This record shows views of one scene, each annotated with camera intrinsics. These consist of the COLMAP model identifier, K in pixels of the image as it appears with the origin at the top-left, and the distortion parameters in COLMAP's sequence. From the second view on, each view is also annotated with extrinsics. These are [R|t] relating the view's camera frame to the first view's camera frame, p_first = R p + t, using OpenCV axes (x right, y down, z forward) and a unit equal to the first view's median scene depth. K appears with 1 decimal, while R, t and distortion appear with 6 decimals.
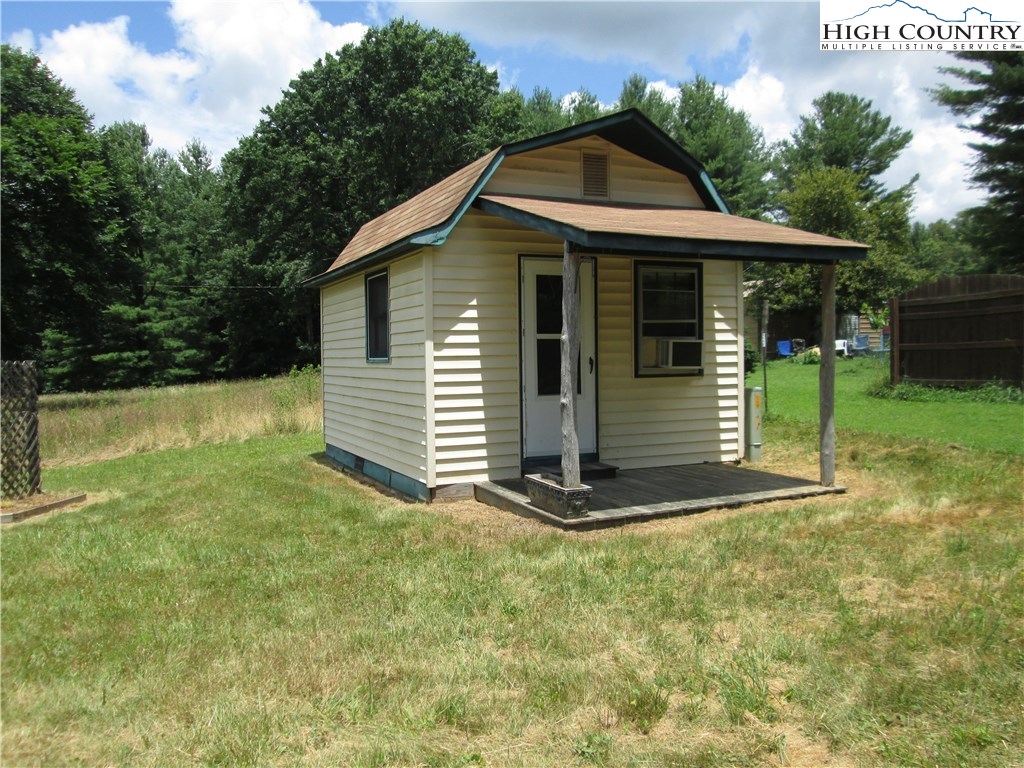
lens RADIAL K [[844.4, 0, 513.1], [0, 844.4, 396.1], [0, 0, 1]] dist [-0.044470, -0.005358]
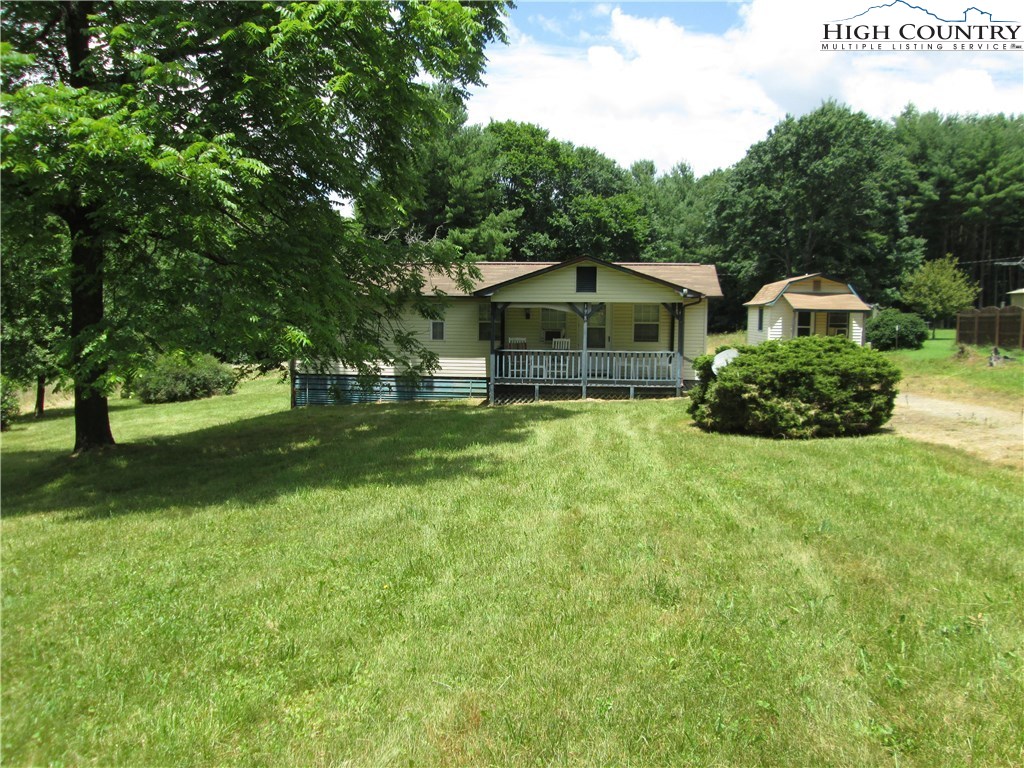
lens RADIAL K [[844.4, 0, 513.1], [0, 844.4, 396.1], [0, 0, 1]] dist [-0.044470, -0.005358]
pose [[0.862982, 0.065621, -0.500956, 0.191918], [-0.039049, 0.997226, 0.063361, 0.013386], [0.503724, -0.035118, 0.863151, -0.688633]]
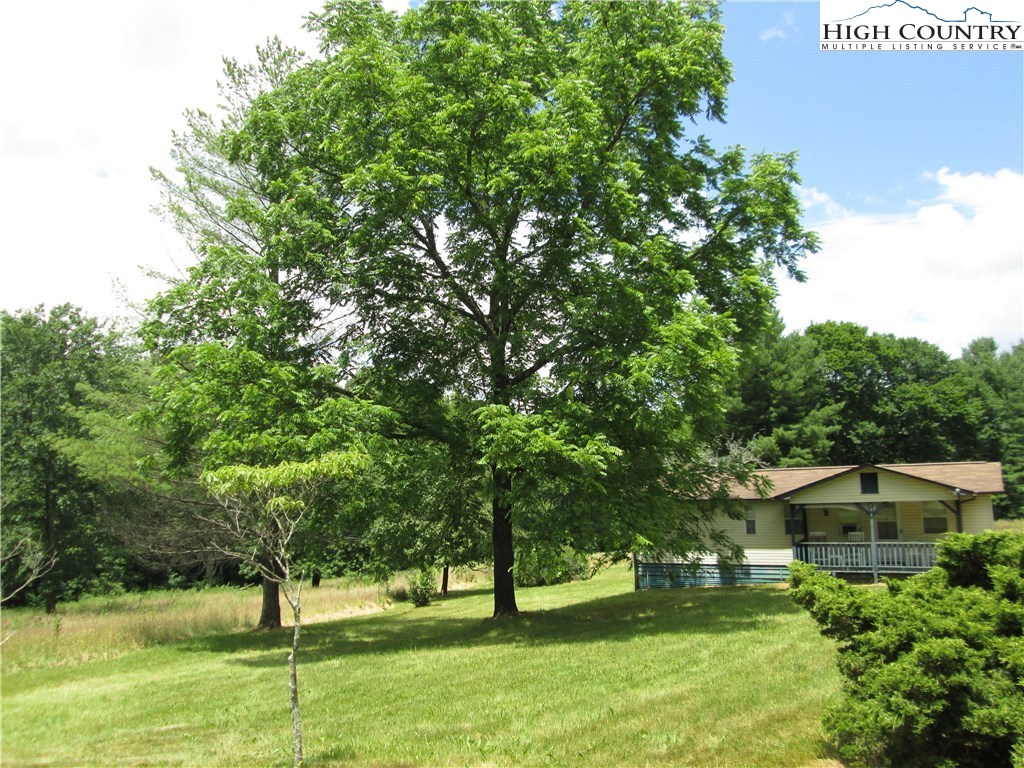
lens RADIAL K [[842.1, 0, 529.6], [0, 842.1, 381.4], [0, 0, 1]] dist [-0.095250, 0.188893]
pose [[0.608791, -0.114677, -0.784998, 0.317877], [-0.019783, 0.986995, -0.159528, 0.001572], [0.793084, 0.112649, 0.598606, -0.805299]]
